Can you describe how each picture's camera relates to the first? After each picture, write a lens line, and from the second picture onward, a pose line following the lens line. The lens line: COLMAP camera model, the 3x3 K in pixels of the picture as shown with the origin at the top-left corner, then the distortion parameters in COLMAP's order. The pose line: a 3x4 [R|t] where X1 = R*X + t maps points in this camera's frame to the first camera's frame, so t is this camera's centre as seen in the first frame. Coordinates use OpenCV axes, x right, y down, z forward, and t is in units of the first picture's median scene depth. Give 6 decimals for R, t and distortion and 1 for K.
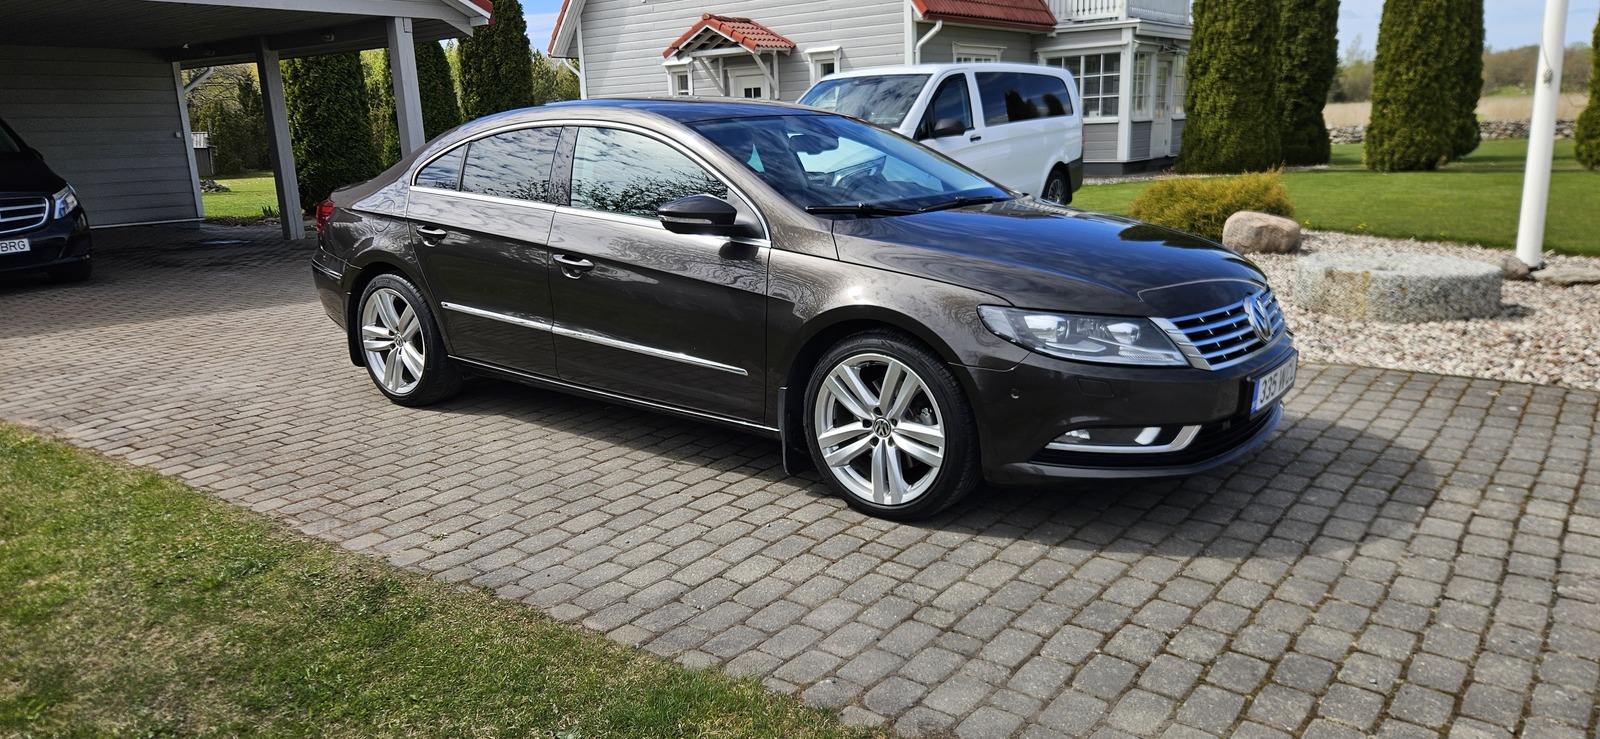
lens RADIAL K [[1032.9, 0, 790.9], [0, 1032.9, 361.5], [0, 0, 1]] dist [0.062010, -0.044090]
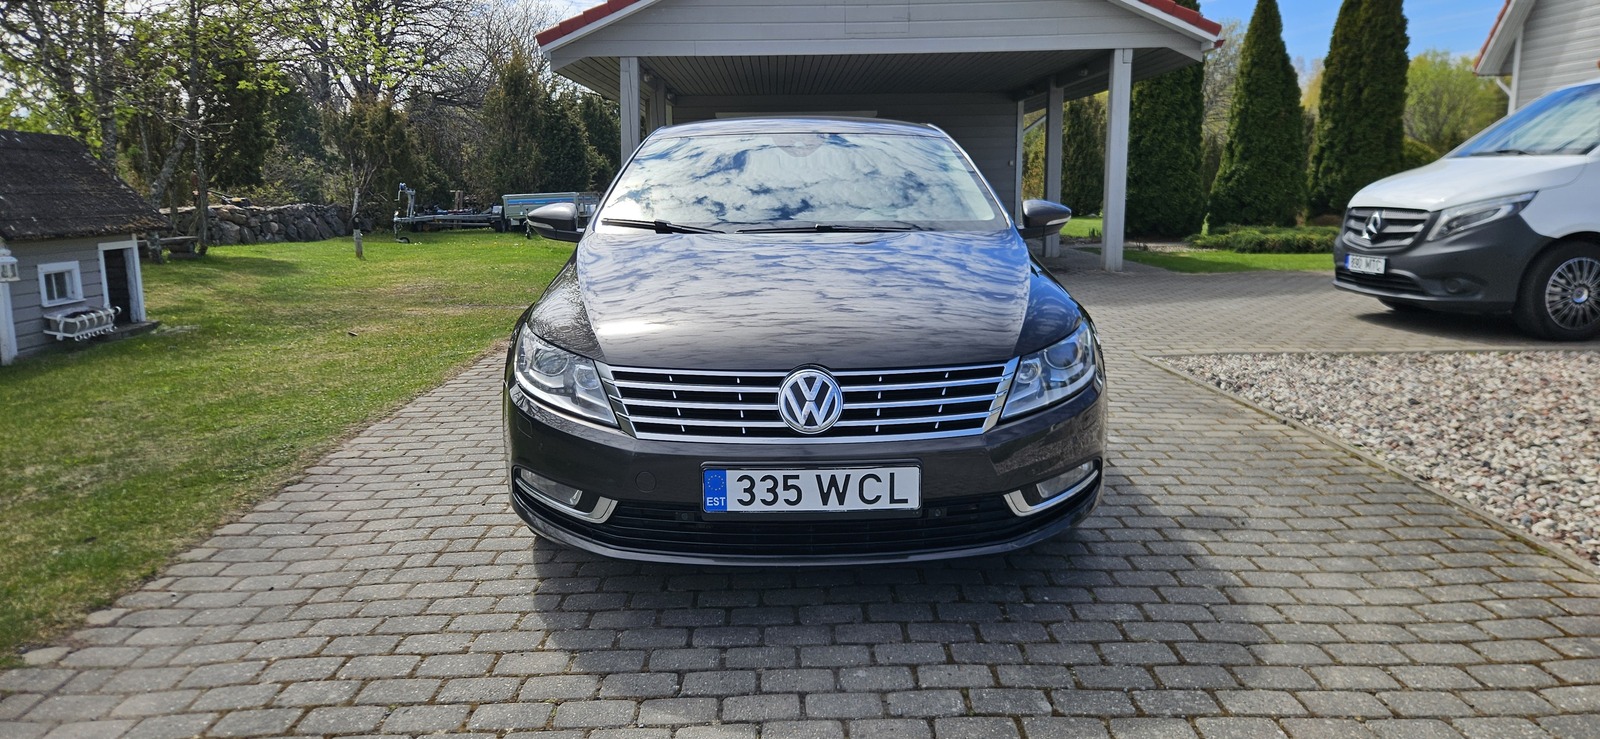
lens RADIAL K [[1024.9, 0, 845.3], [0, 1024.9, 371.7], [0, 0, 1]] dist [0.050570, -0.000894]
pose [[0.653193, 0.163273, -0.739378, 0.974294], [-0.175677, 0.982509, 0.061762, -0.111150], [0.736530, 0.089549, 0.670451, 0.507087]]
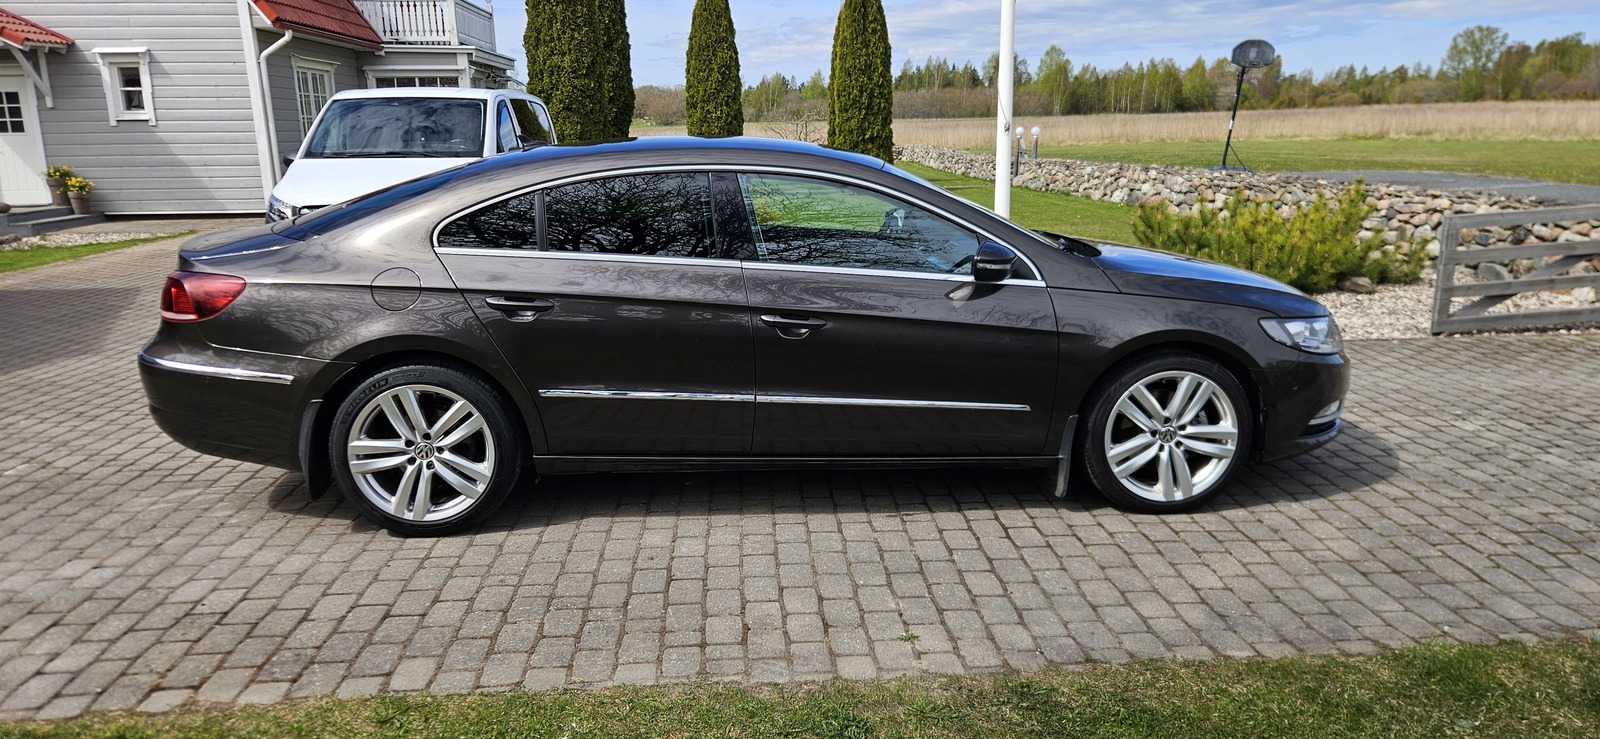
lens RADIAL K [[1032.9, 0, 790.9], [0, 1032.9, 361.5], [0, 0, 1]] dist [0.062010, -0.044090]
pose [[0.764105, -0.120694, 0.633701, -0.909009], [0.133049, 0.990706, 0.028261, -0.099878], [-0.631222, 0.062719, 0.773062, 0.348711]]
